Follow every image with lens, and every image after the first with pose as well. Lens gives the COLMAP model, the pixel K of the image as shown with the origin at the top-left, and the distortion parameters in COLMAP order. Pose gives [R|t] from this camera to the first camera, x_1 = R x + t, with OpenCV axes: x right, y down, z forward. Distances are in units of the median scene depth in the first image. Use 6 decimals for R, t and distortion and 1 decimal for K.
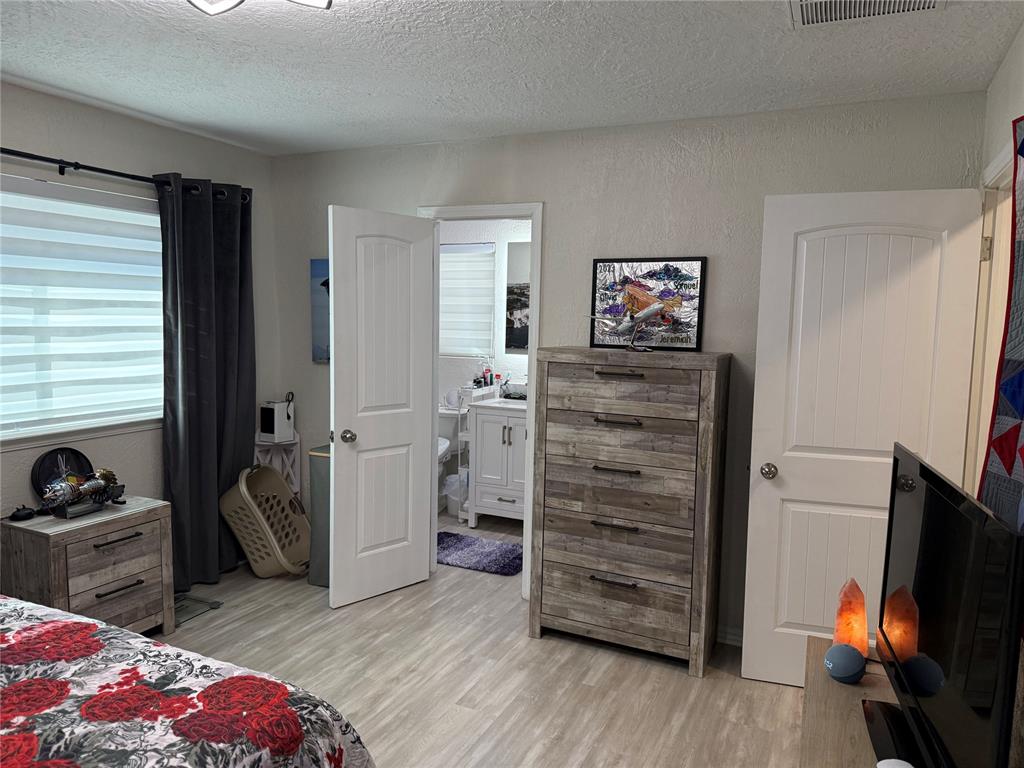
lens RADIAL K [[713.9, 0, 512.0], [0, 713.9, 384.0], [0, 0, 1]] dist [-0.001085, -0.001057]
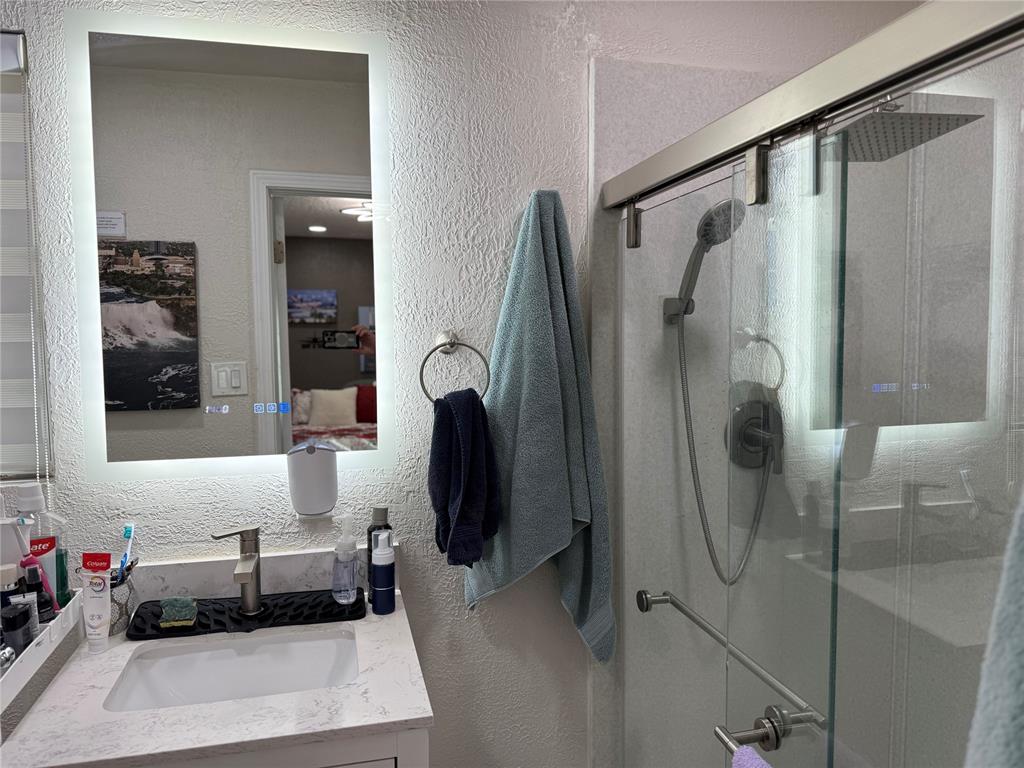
lens RADIAL K [[713.9, 0, 512.0], [0, 713.9, 384.0], [0, 0, 1]] dist [-0.001085, -0.001057]
pose [[0.764316, -0.071218, 0.640897, -0.062923], [0.083243, 0.996463, 0.011457, -0.062000], [-0.639446, 0.044594, 0.767542, 0.712025]]
